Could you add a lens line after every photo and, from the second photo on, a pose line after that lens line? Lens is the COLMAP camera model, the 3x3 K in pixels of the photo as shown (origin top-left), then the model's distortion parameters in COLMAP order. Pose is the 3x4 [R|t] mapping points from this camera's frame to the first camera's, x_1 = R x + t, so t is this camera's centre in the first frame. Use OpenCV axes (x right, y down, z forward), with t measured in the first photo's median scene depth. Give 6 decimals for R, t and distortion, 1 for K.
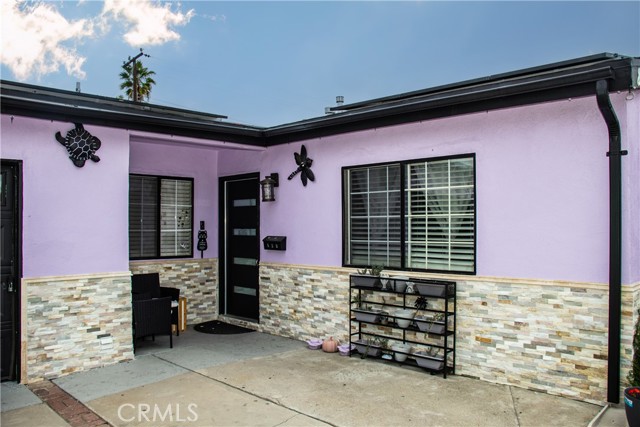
lens RADIAL K [[519.3, 0, 324.2], [0, 519.3, 212.5], [0, 0, 1]] dist [-0.161976, 0.113083]
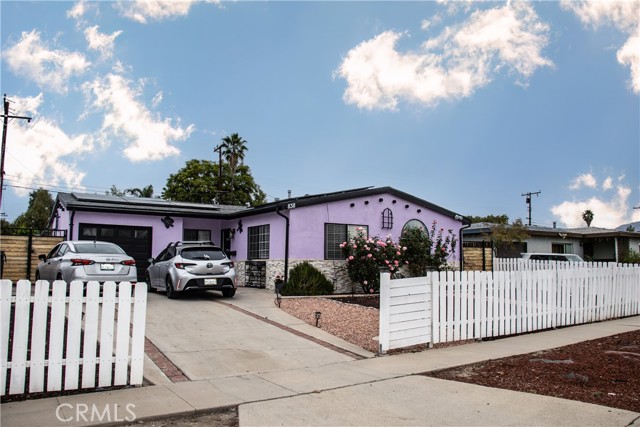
lens RADIAL K [[519.3, 0, 320.1], [0, 519.3, 216.4], [0, 0, 1]] dist [-0.161976, 0.113083]
pose [[0.975208, -0.013755, -0.220861, 1.380297], [-0.002212, 0.997411, -0.071882, 0.083233], [0.221278, 0.070588, 0.972653, -2.313664]]
